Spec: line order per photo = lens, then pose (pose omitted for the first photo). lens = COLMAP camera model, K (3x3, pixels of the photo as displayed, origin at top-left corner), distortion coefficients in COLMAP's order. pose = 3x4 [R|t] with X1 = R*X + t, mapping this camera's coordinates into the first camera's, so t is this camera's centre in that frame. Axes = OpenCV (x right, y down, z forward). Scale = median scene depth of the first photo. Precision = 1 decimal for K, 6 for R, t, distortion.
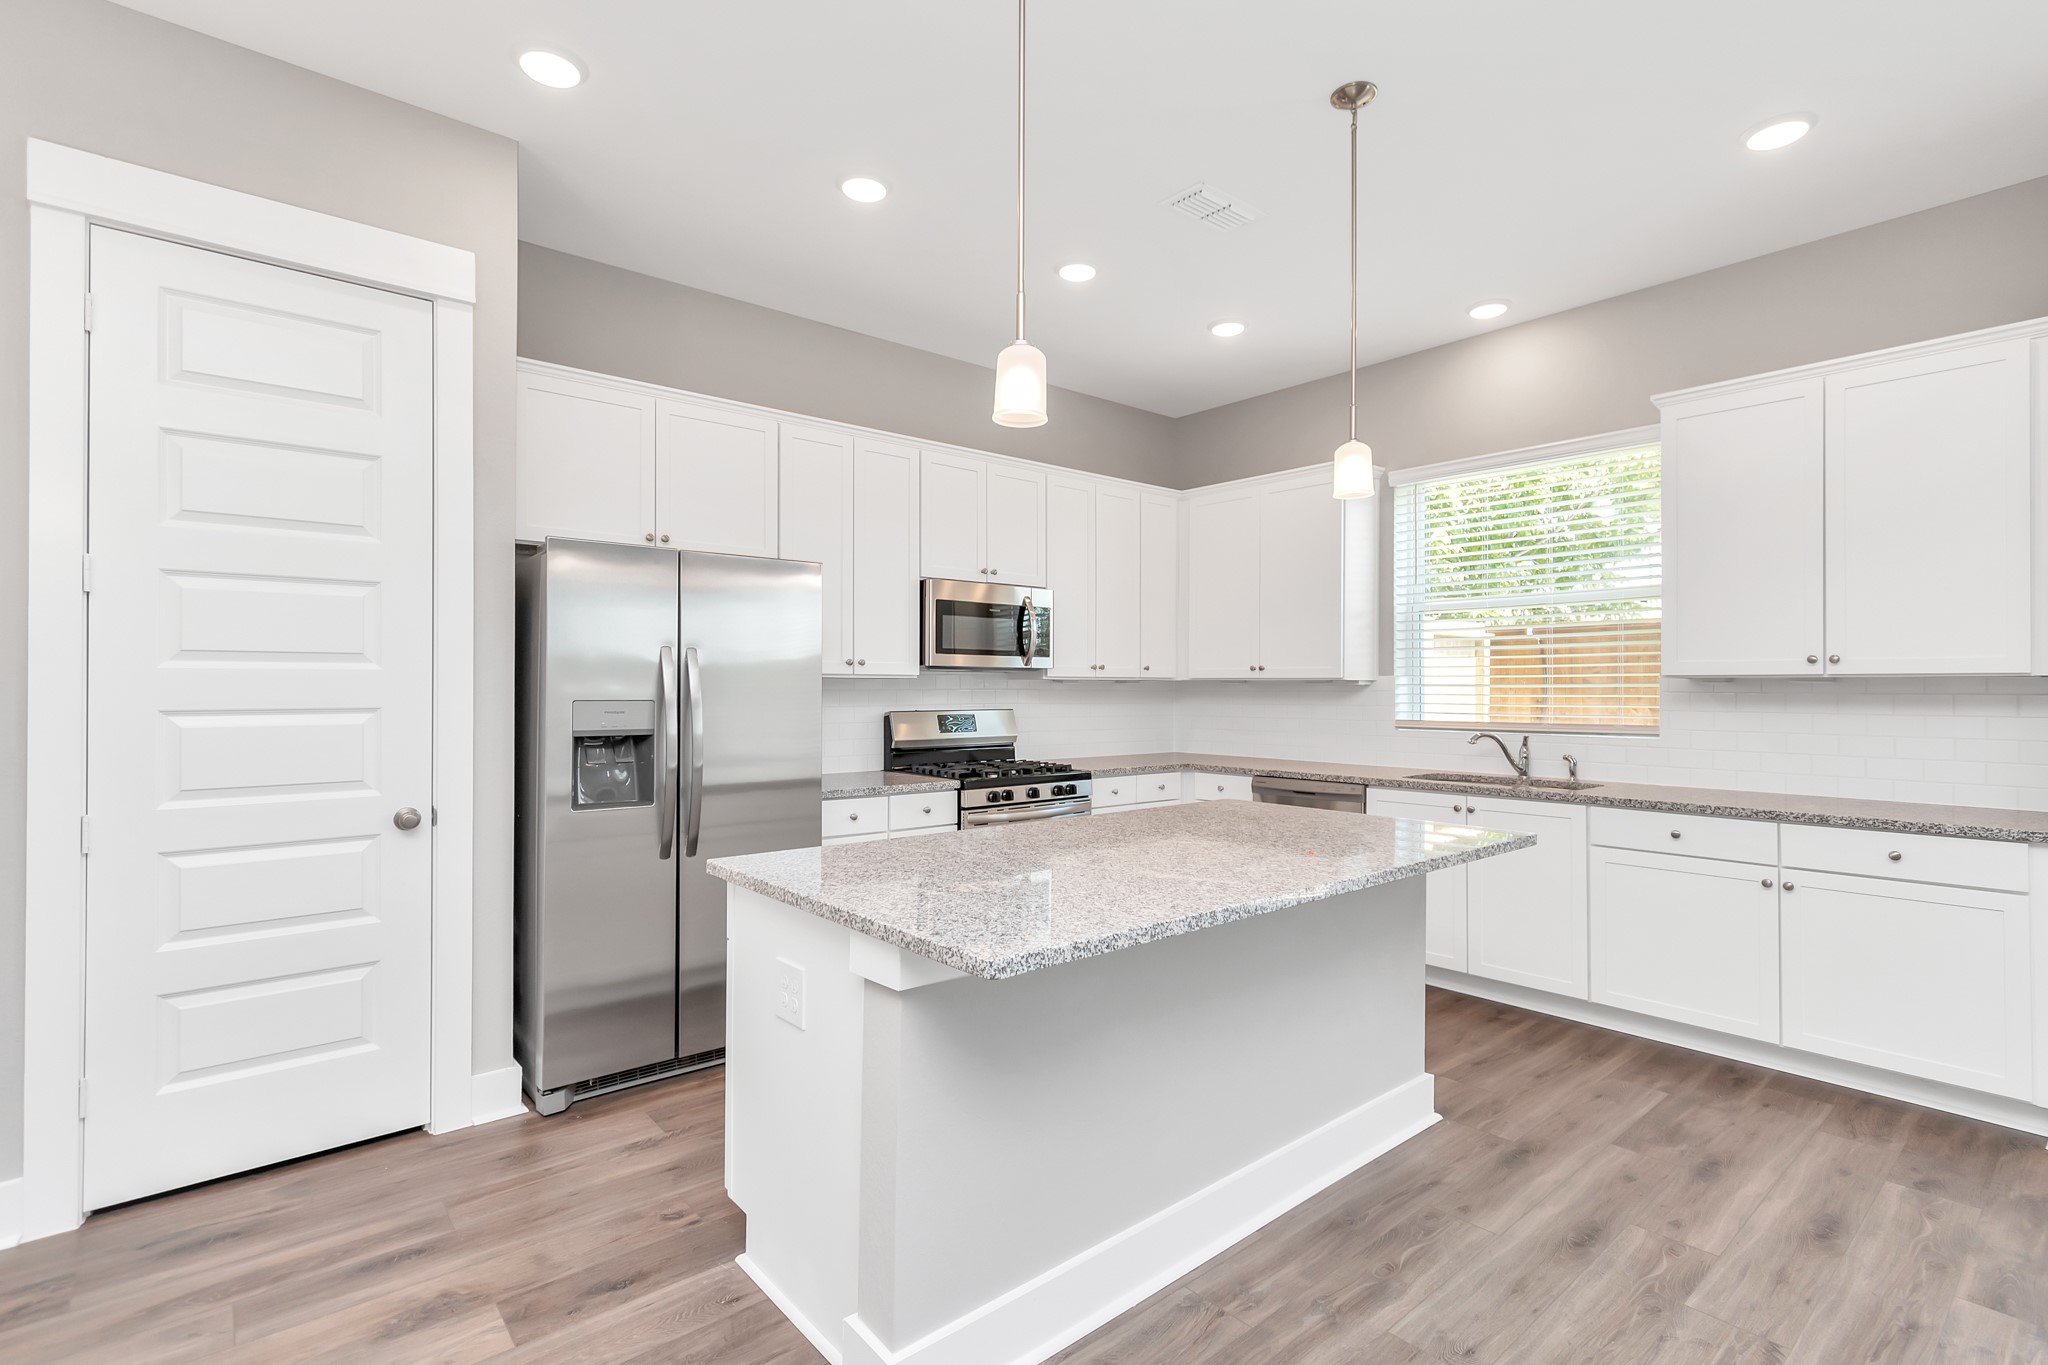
lens RADIAL K [[922.4, 0, 1038.8], [0, 922.4, 684.6], [0, 0, 1]] dist [0.005580, -0.001751]
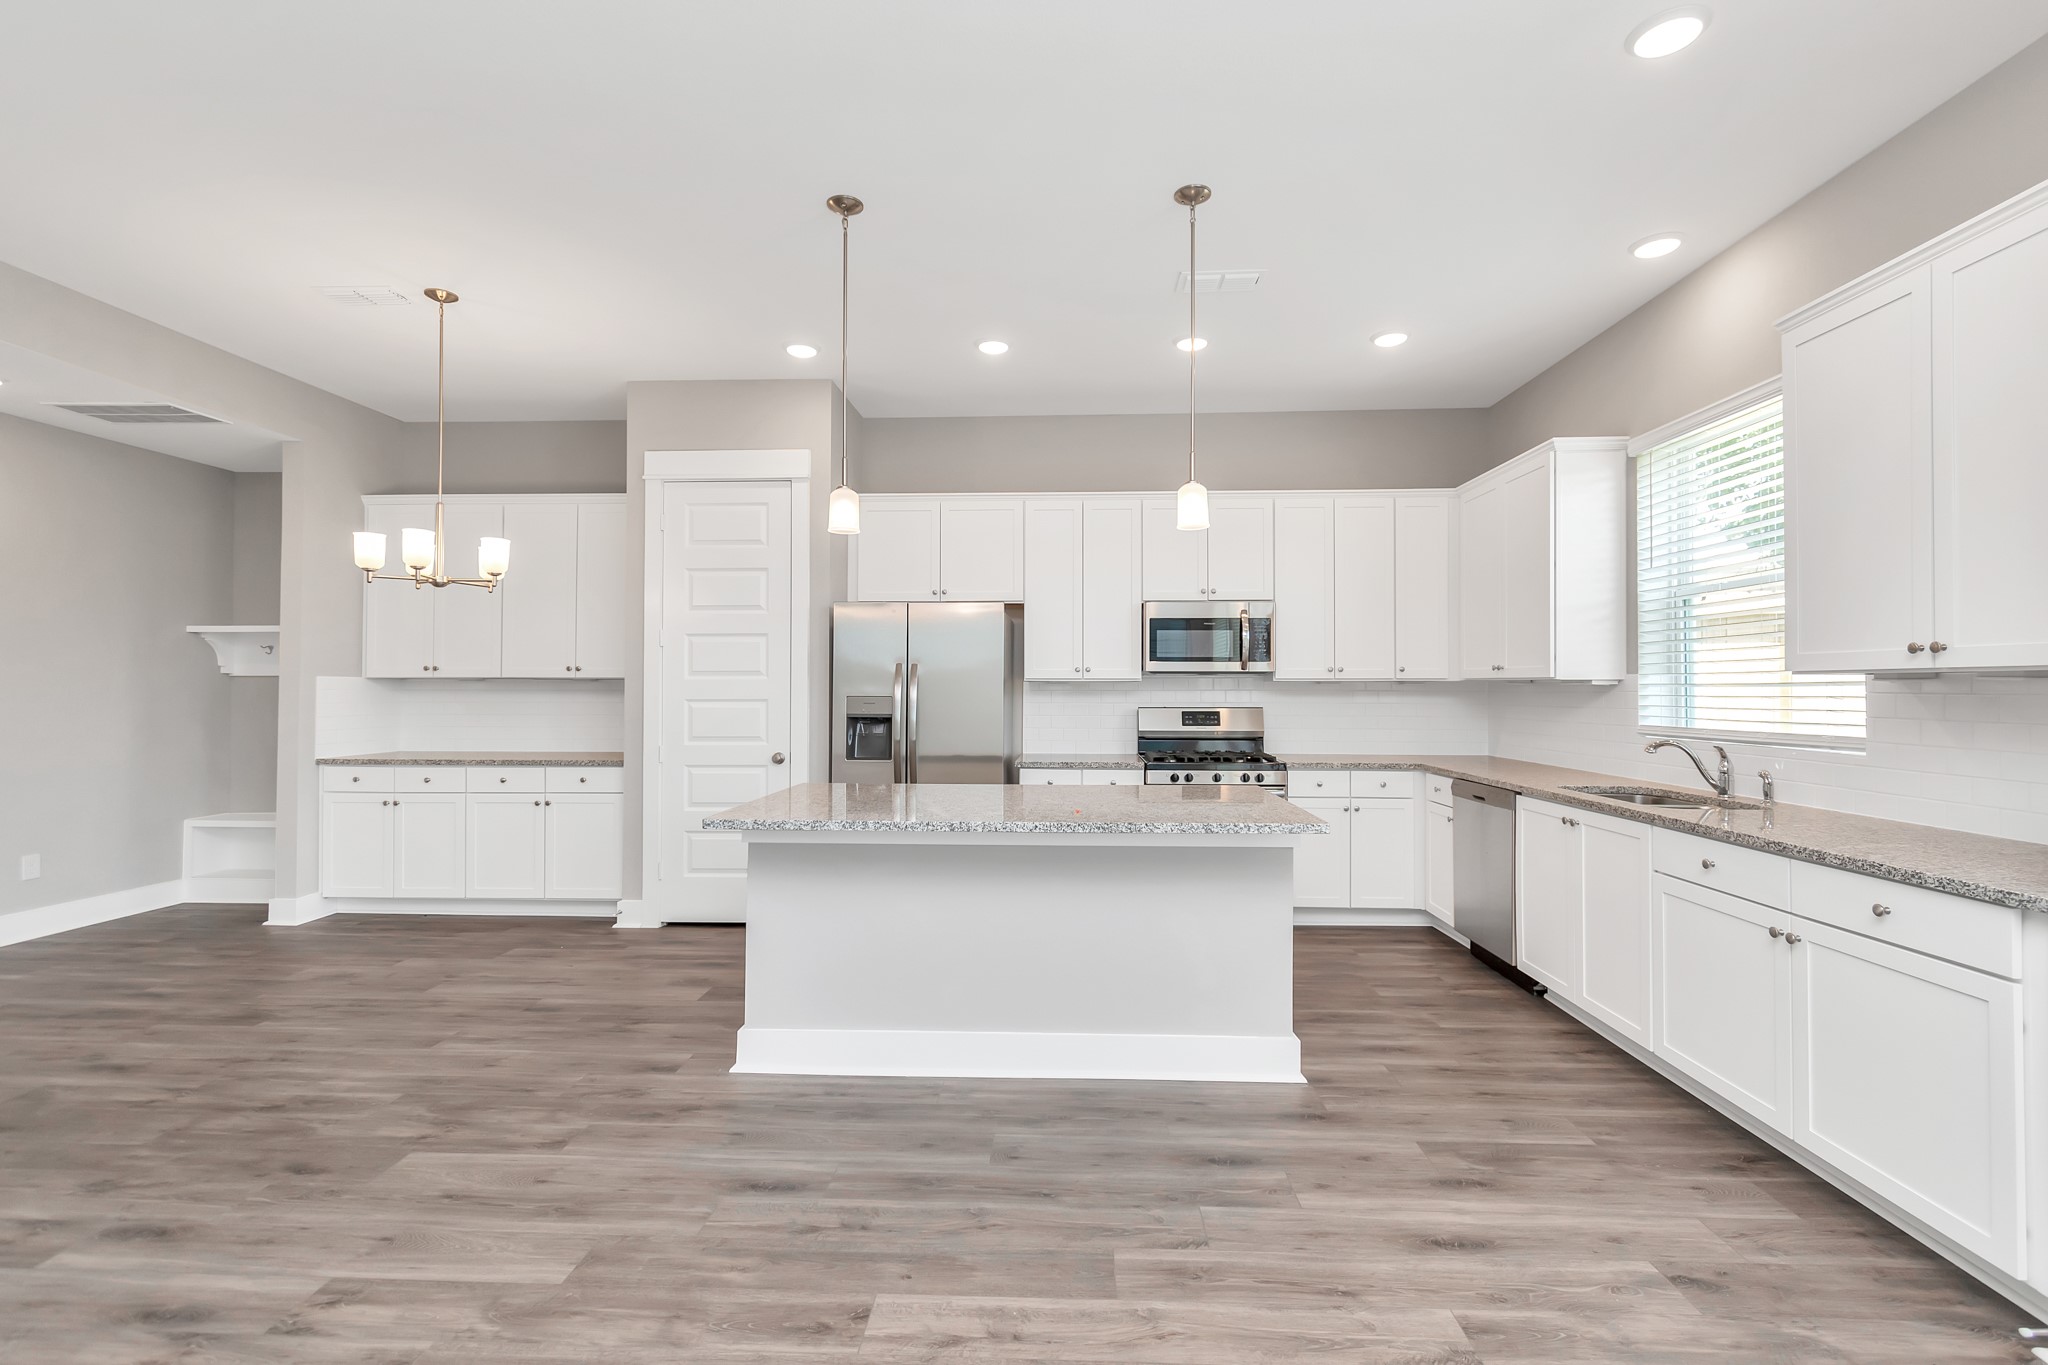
lens RADIAL K [[922.4, 0, 1048.6], [0, 922.4, 673.7], [0, 0, 1]] dist [0.005580, -0.001751]
pose [[0.734396, -0.012569, -0.678604, 0.838770], [0.003567, 0.999886, -0.014659, 0.001518], [0.678712, 0.008345, 0.734358, -0.007794]]
